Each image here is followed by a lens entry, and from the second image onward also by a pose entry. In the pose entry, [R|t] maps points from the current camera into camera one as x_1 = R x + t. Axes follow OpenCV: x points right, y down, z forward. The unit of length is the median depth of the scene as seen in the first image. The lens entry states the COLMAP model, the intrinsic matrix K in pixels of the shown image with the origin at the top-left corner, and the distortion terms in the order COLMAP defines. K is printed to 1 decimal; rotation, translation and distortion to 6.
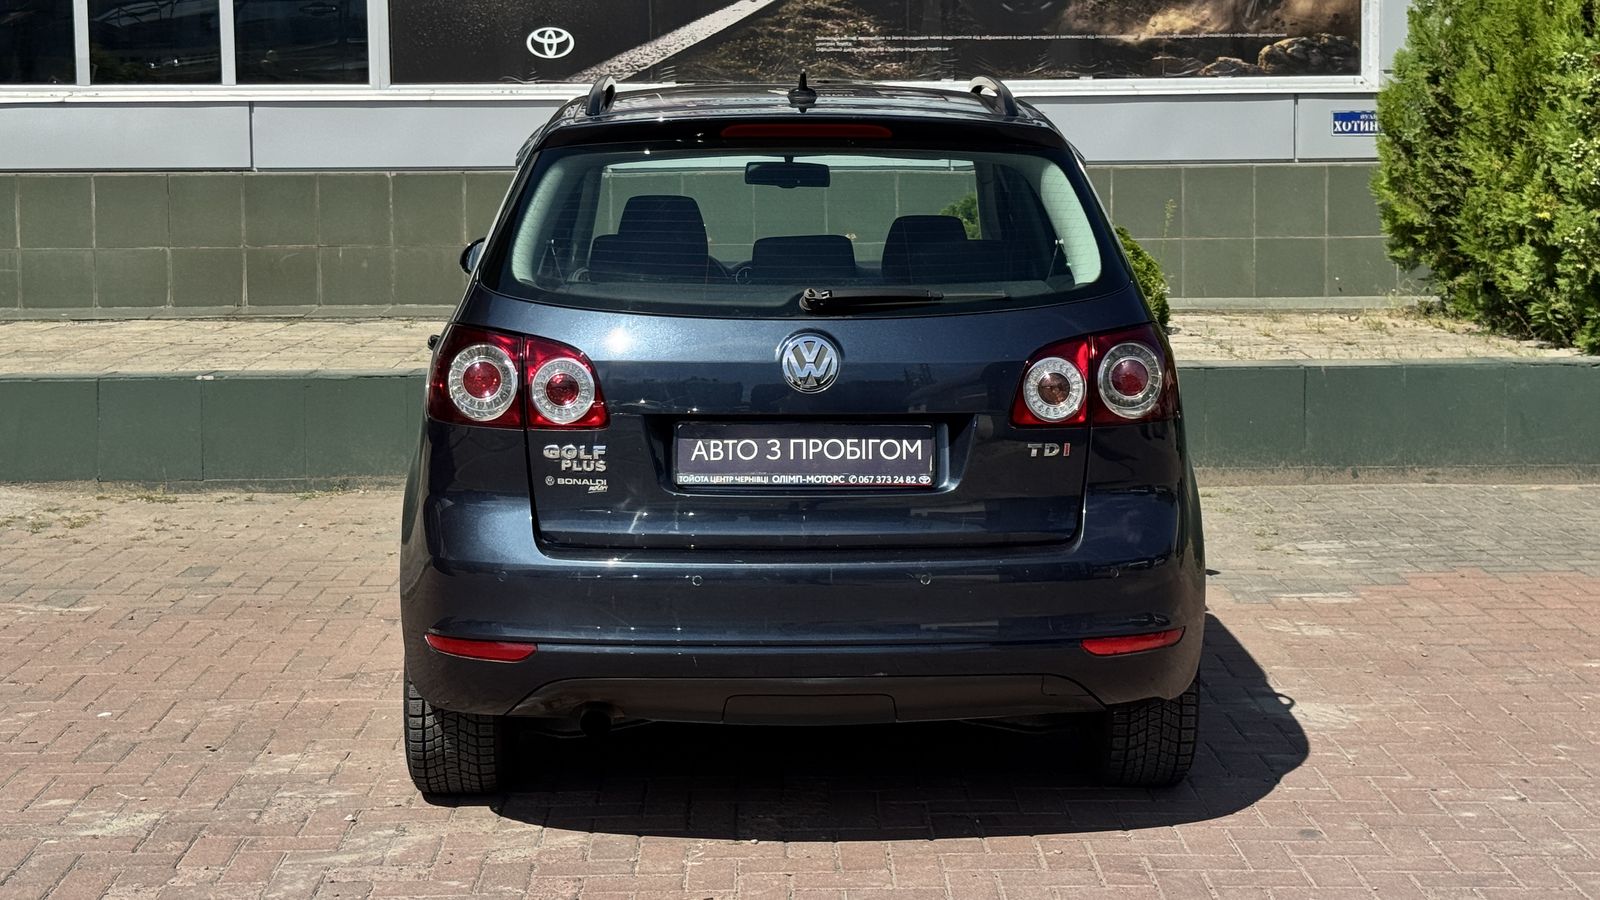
lens RADIAL K [[2933.5, 0, 881.9], [0, 2933.5, 315.1], [0, 0, 1]] dist [0.186998, -0.369364]
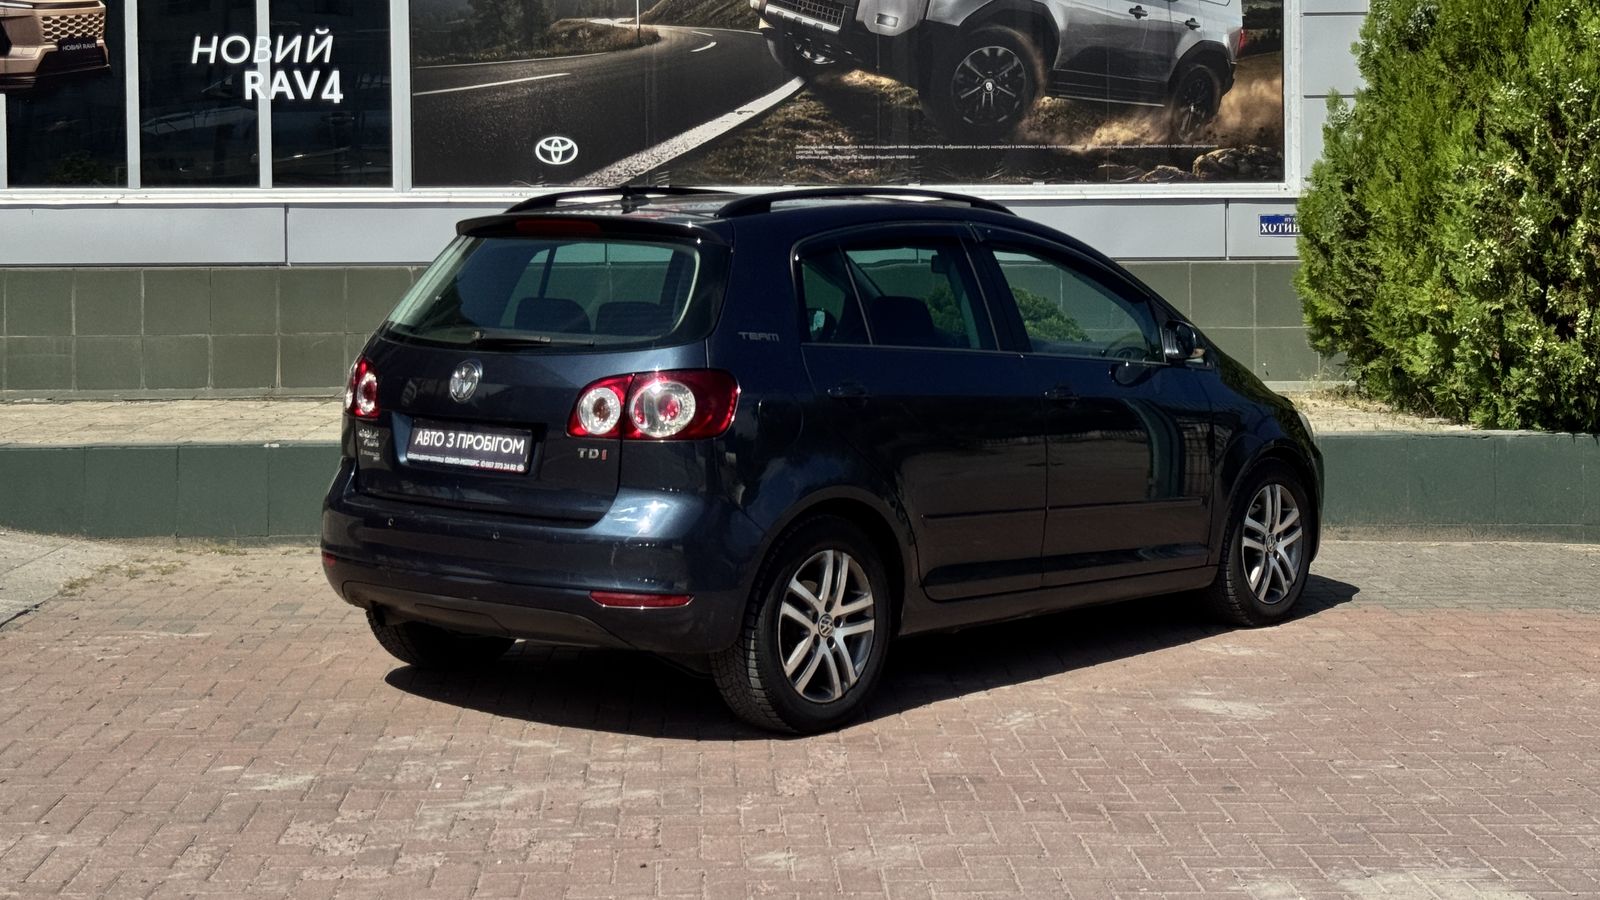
lens RADIAL K [[2892.1, 0, 877.0], [0, 2892.1, 255.5], [0, 0, 1]] dist [0.201956, -0.473193]
pose [[0.999851, 0.003014, 0.016994, -0.011985], [-0.002097, 0.998554, -0.053712, 0.006475], [-0.017132, 0.053668, 0.998412, -0.107109]]
